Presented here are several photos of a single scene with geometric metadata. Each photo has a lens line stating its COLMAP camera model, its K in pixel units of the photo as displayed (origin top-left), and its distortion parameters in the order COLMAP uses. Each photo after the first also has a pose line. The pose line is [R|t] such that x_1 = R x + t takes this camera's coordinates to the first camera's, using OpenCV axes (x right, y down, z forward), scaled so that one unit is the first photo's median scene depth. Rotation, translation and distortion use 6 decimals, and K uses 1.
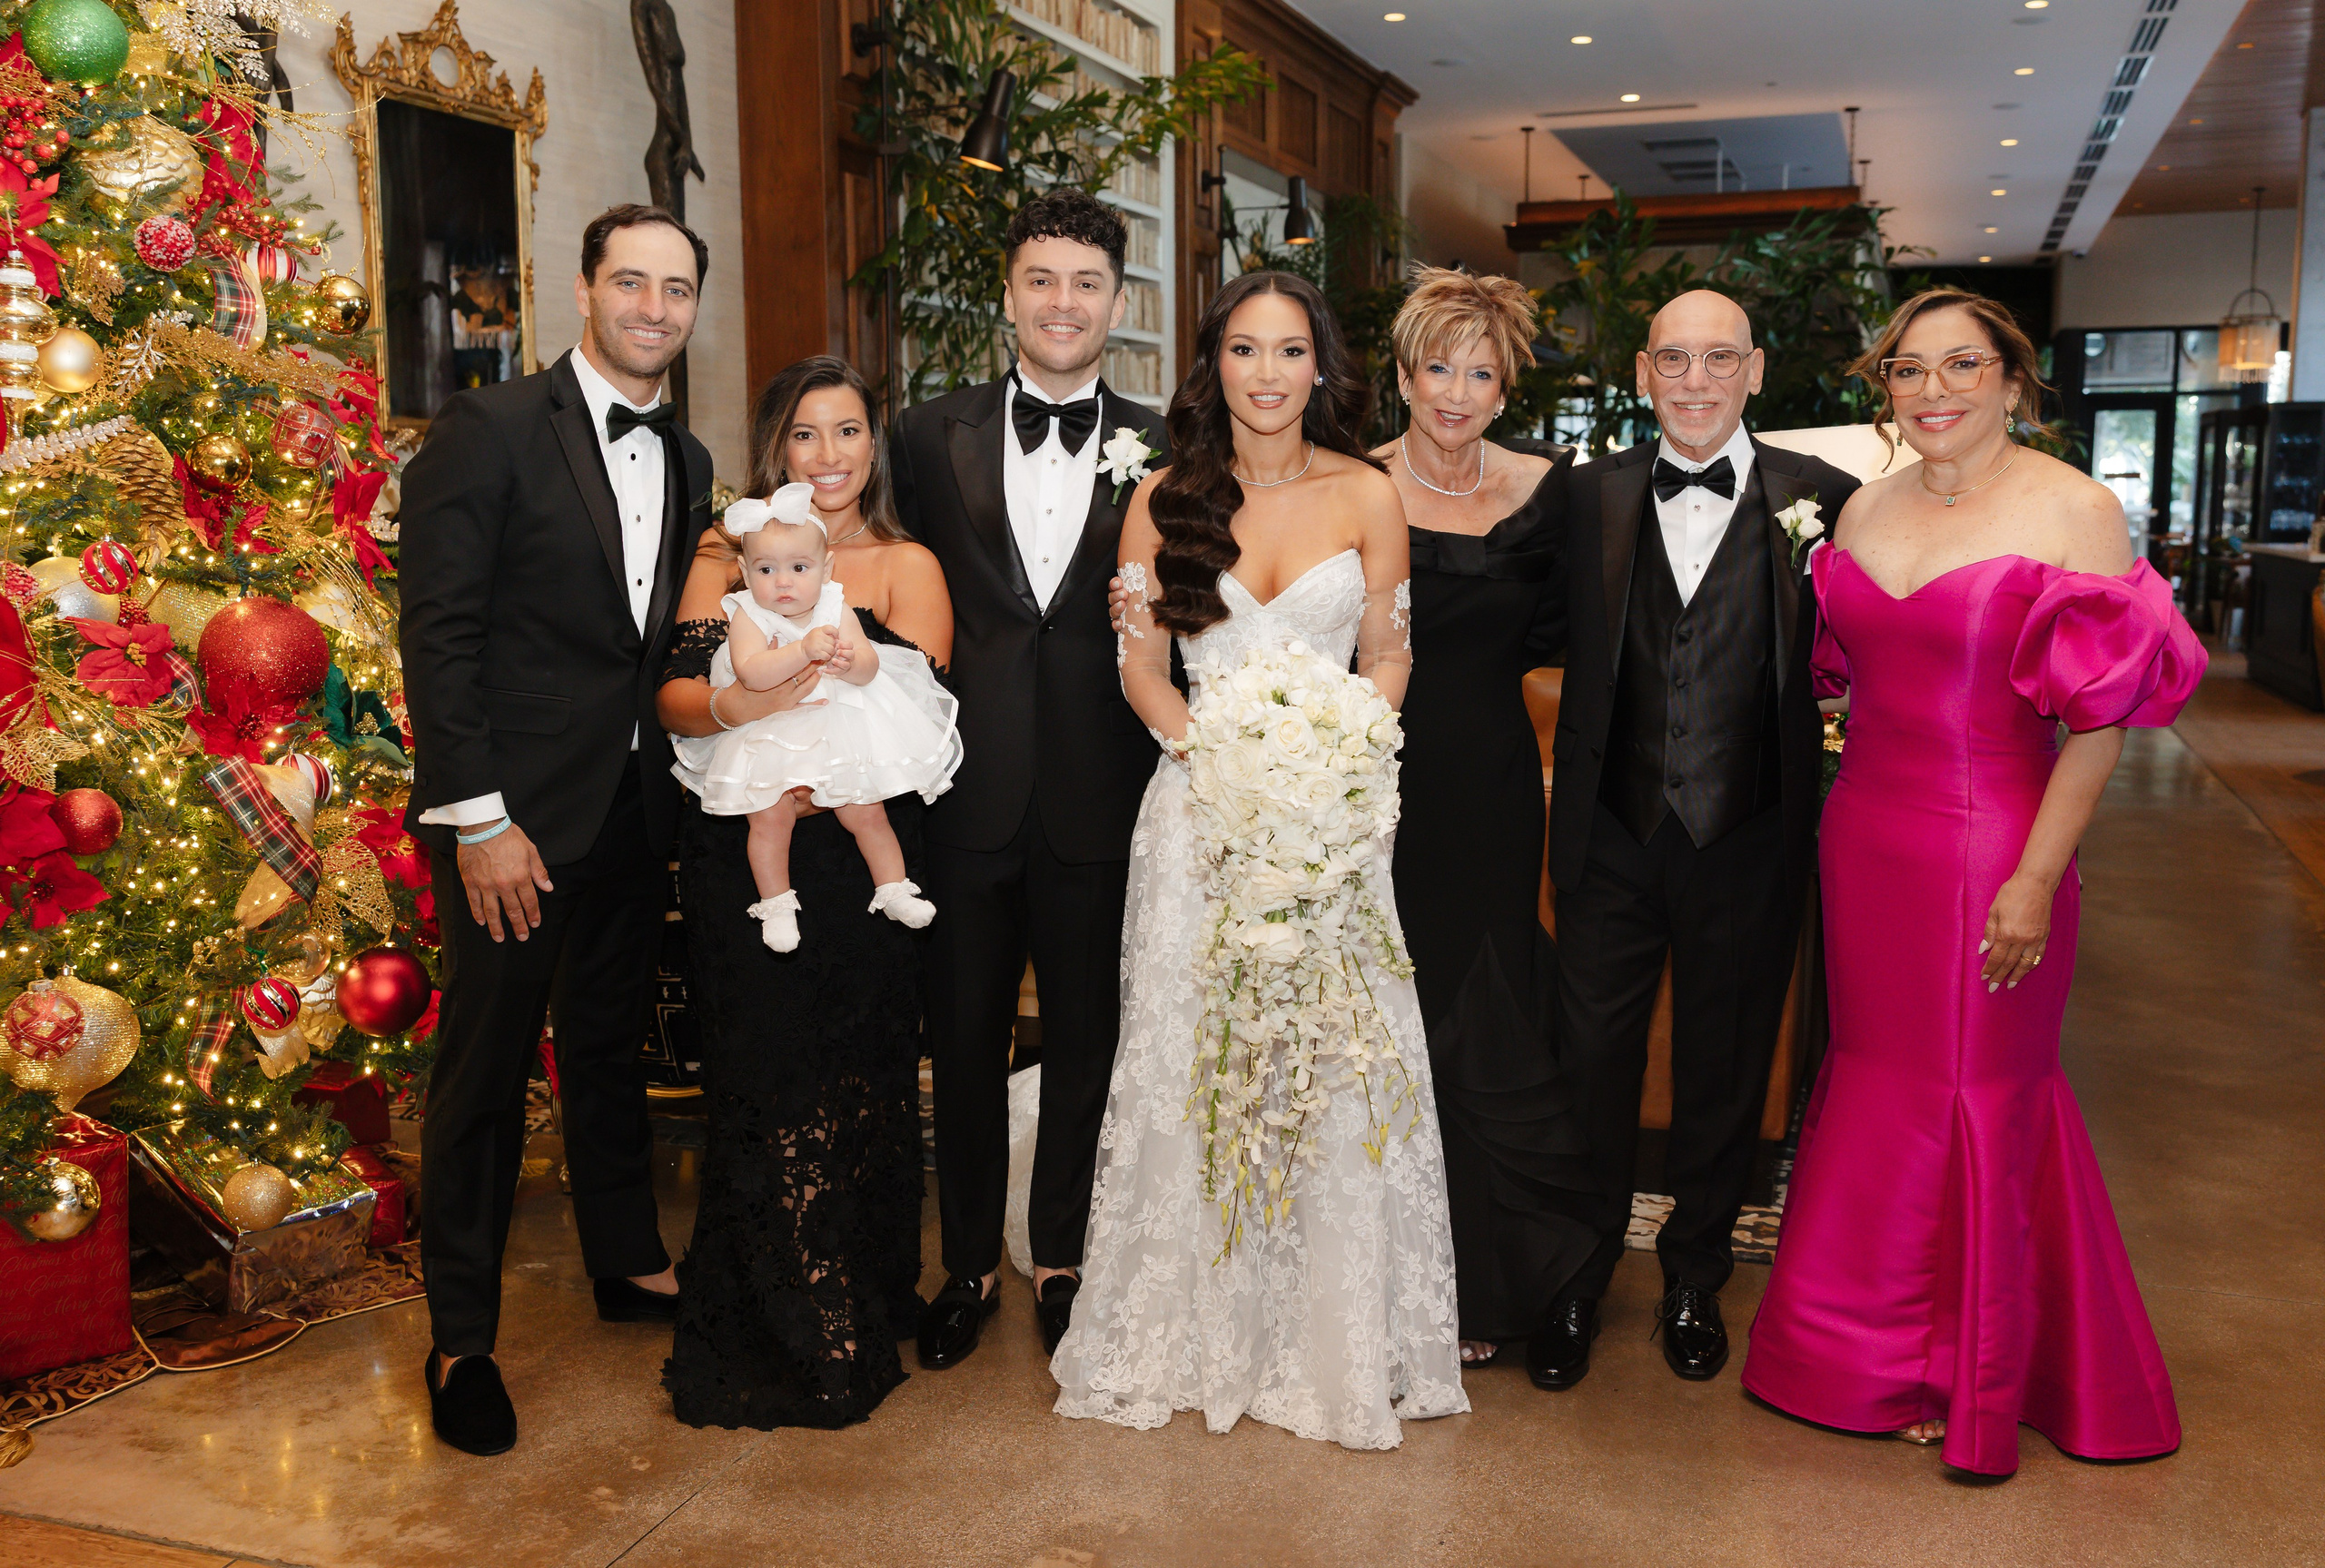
lens RADIAL K [[2159.2, 0, 1162.5], [0, 2159.2, 784.0], [0, 0, 1]] dist [-0.005696, 0.027584]
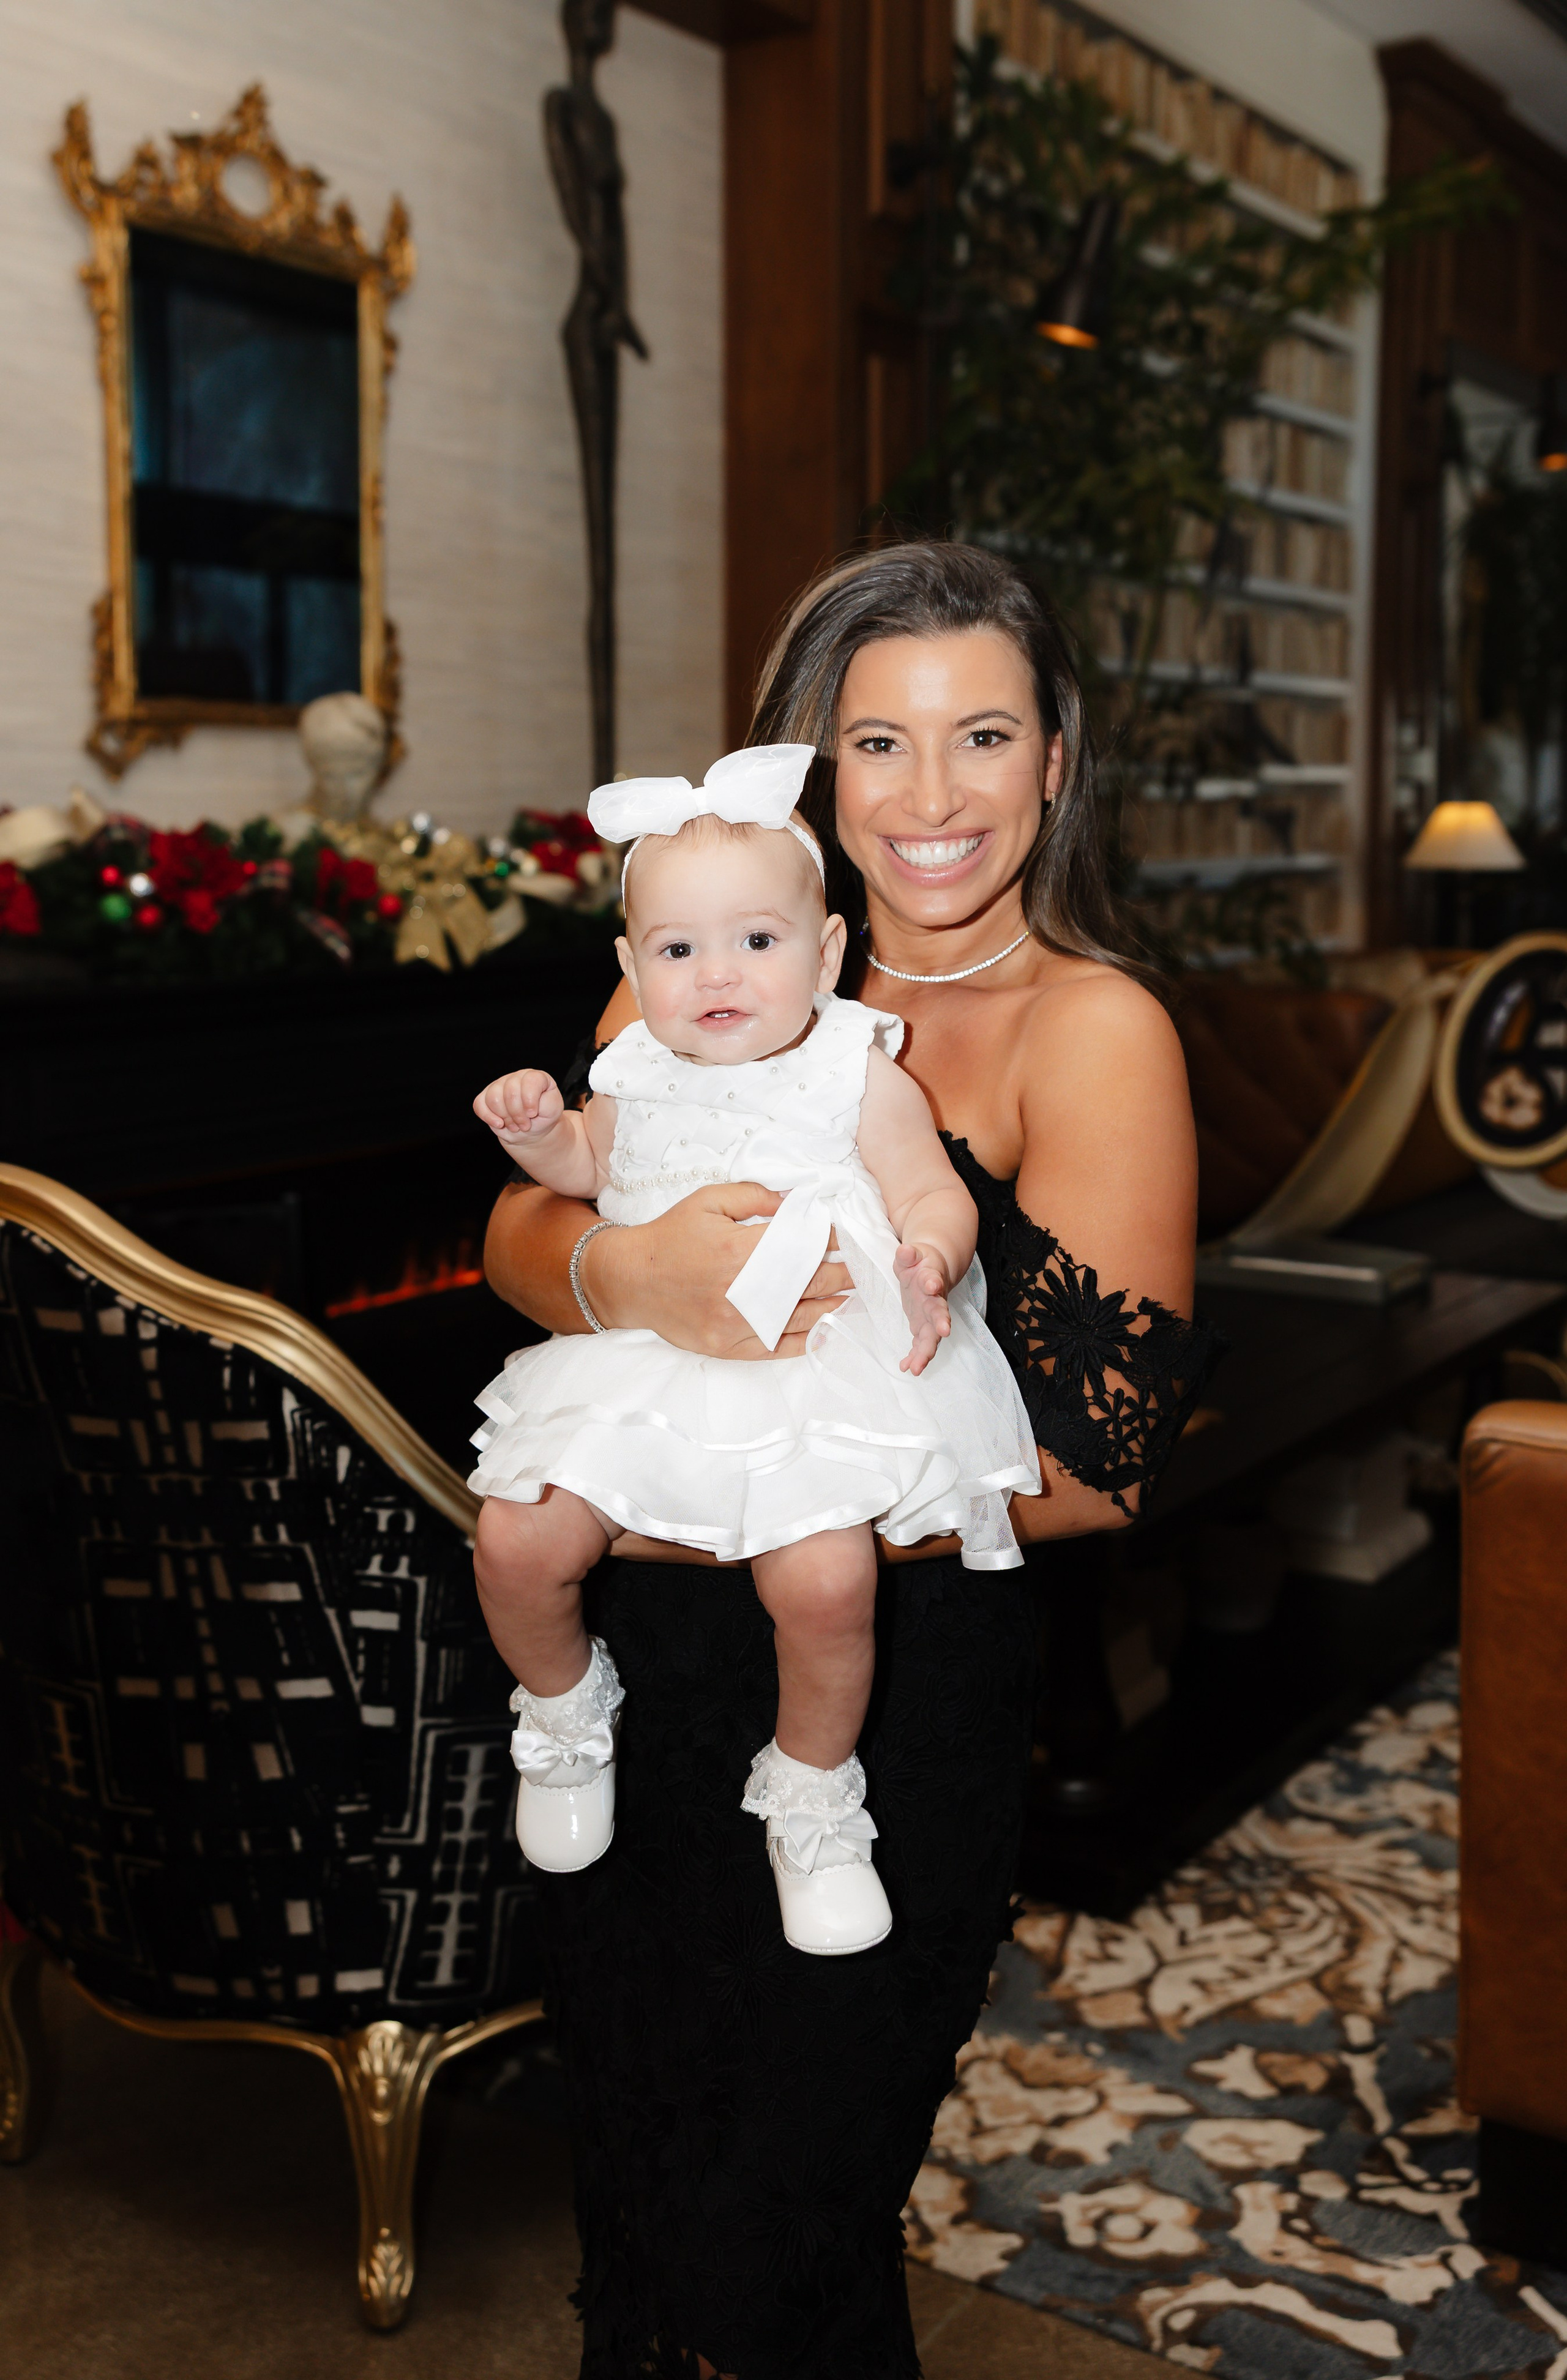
lens RADIAL K [[2469.3, 0, 791.6], [0, 2469.3, 1014.2], [0, 0, 1]] dist [0.059637, -0.008180]
pose [[0.972426, 0.026947, -0.231651, 0.018457], [-0.038684, 0.998180, -0.046272, -0.030325], [0.229982, 0.053957, 0.971698, 0.211924]]
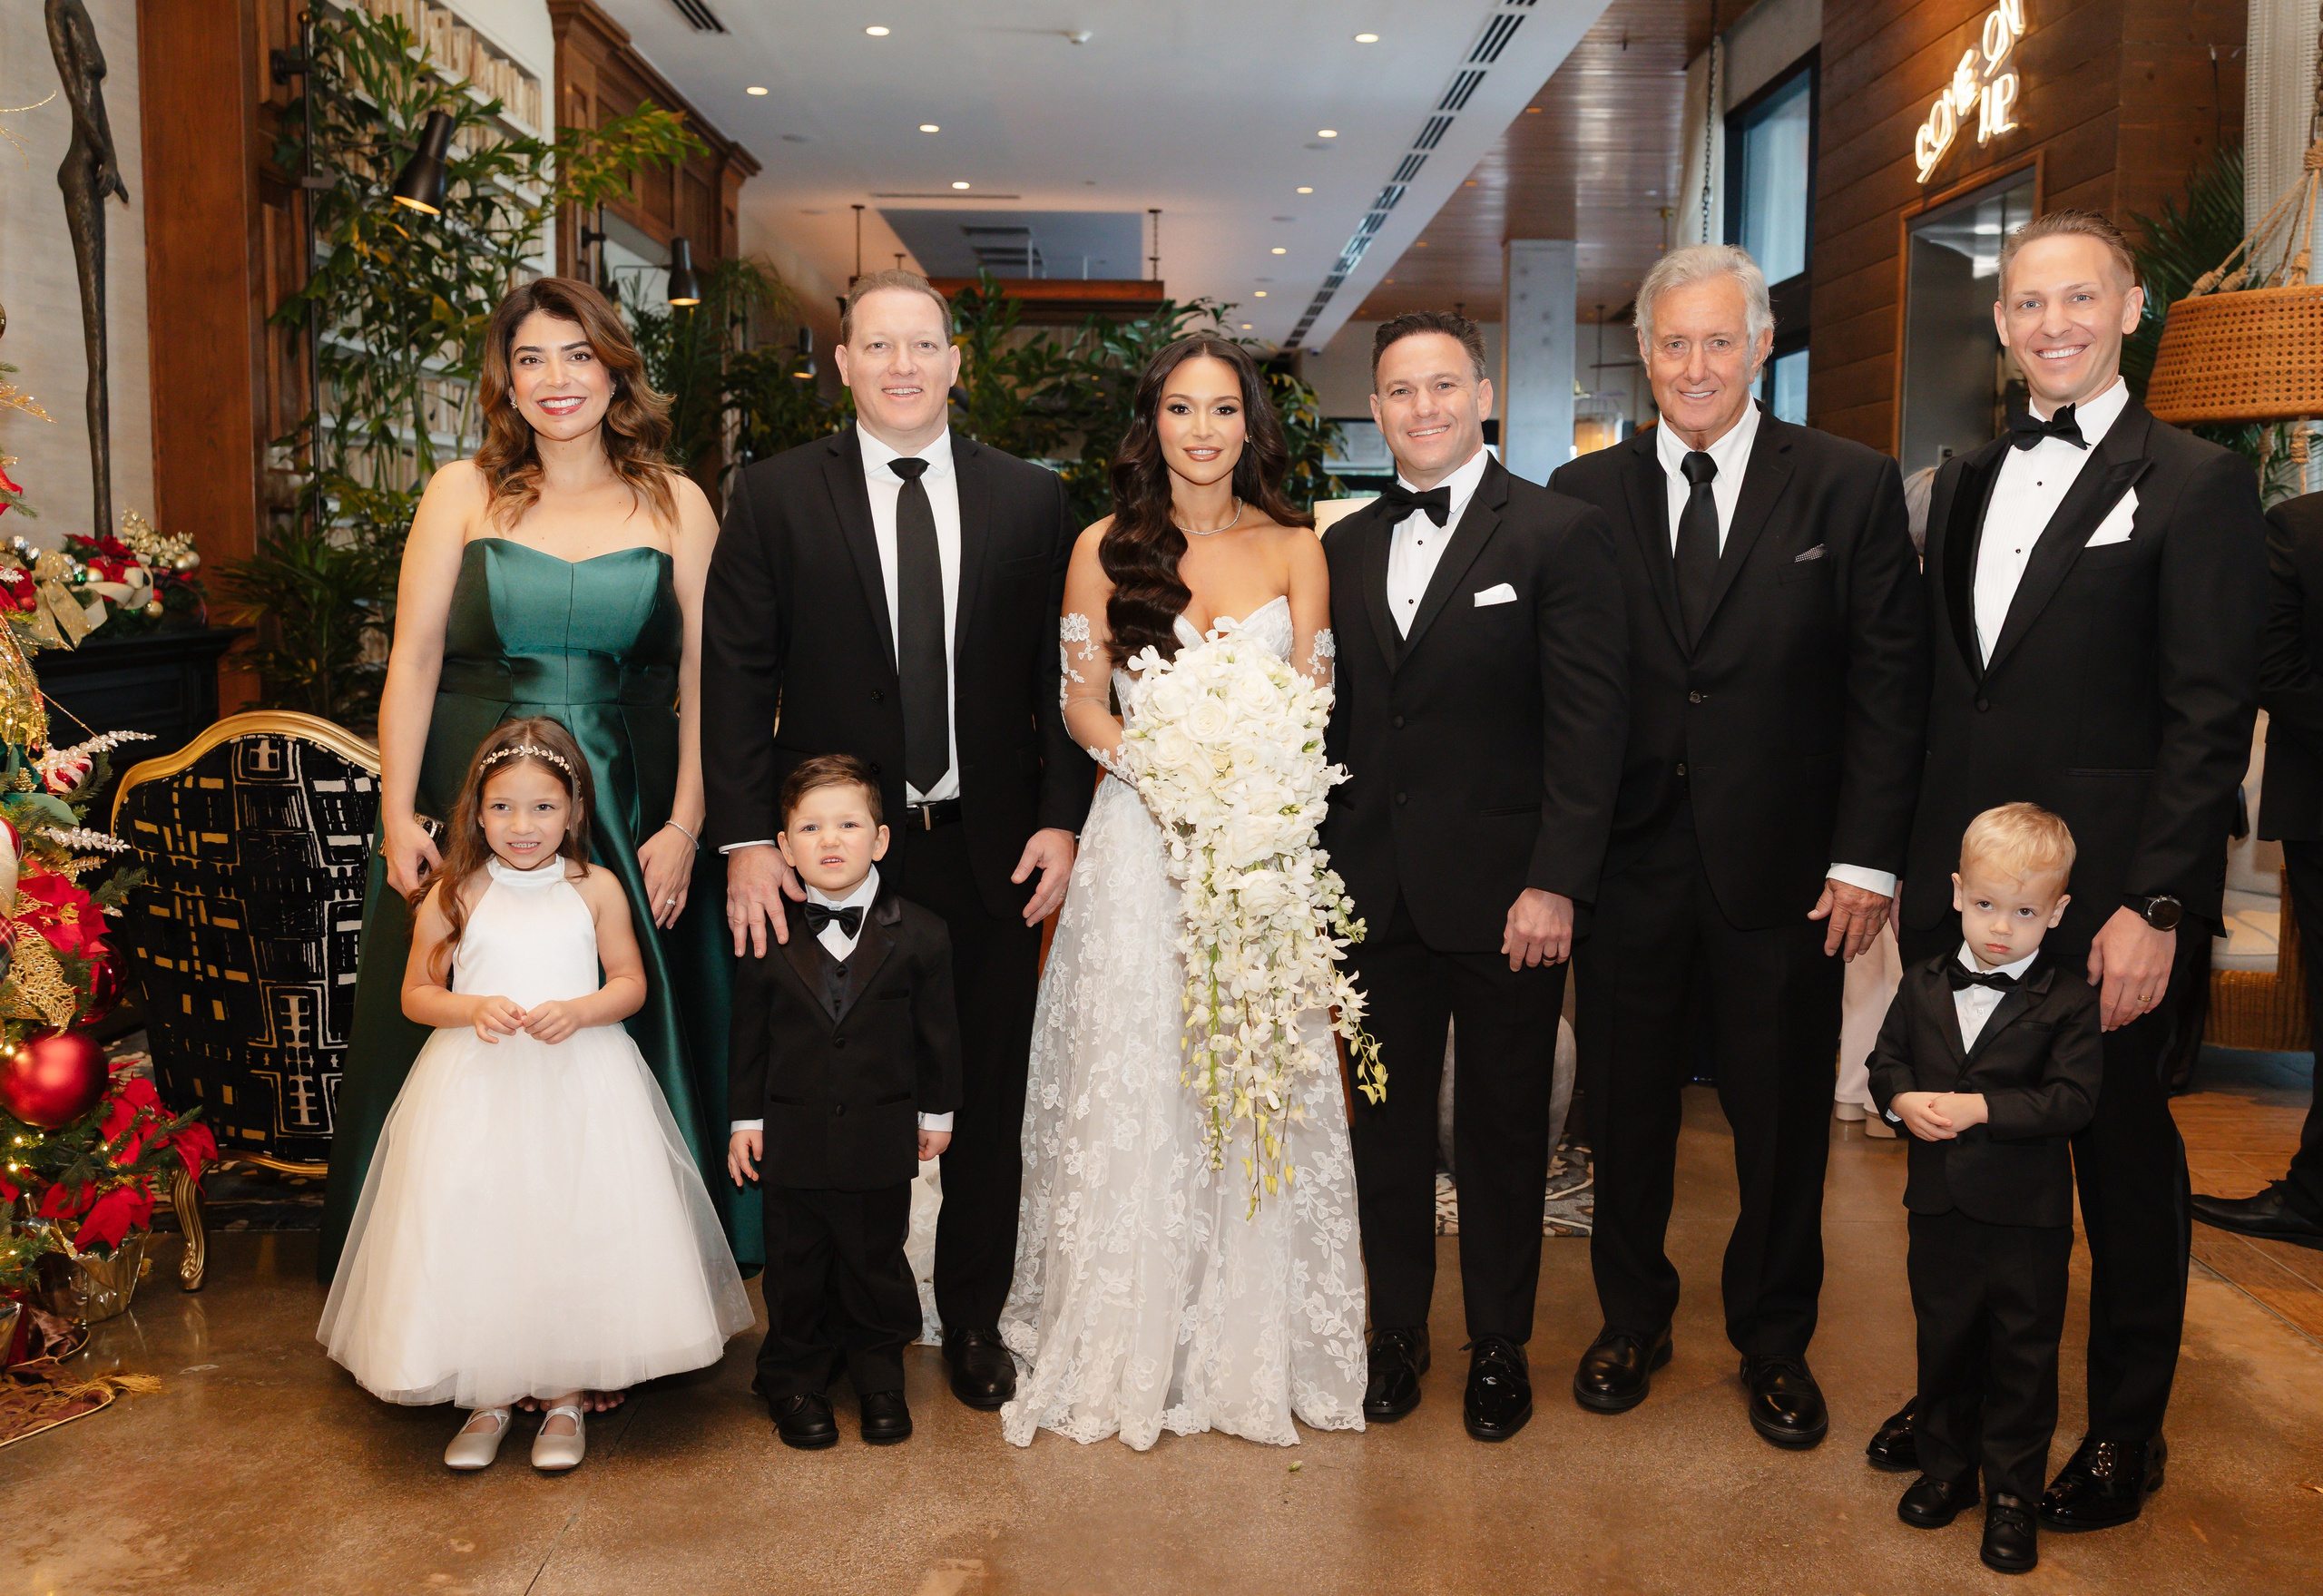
lens RADIAL K [[2113.0, 0, 1191.0], [0, 2113.0, 753.4], [0, 0, 1]] dist [-0.009694, 0.023453]
pose [[0.935983, -0.016443, 0.351662, -0.090071], [0.030796, 0.998904, -0.035261, 0.002970], [-0.350697, 0.043833, 0.935463, 0.000395]]
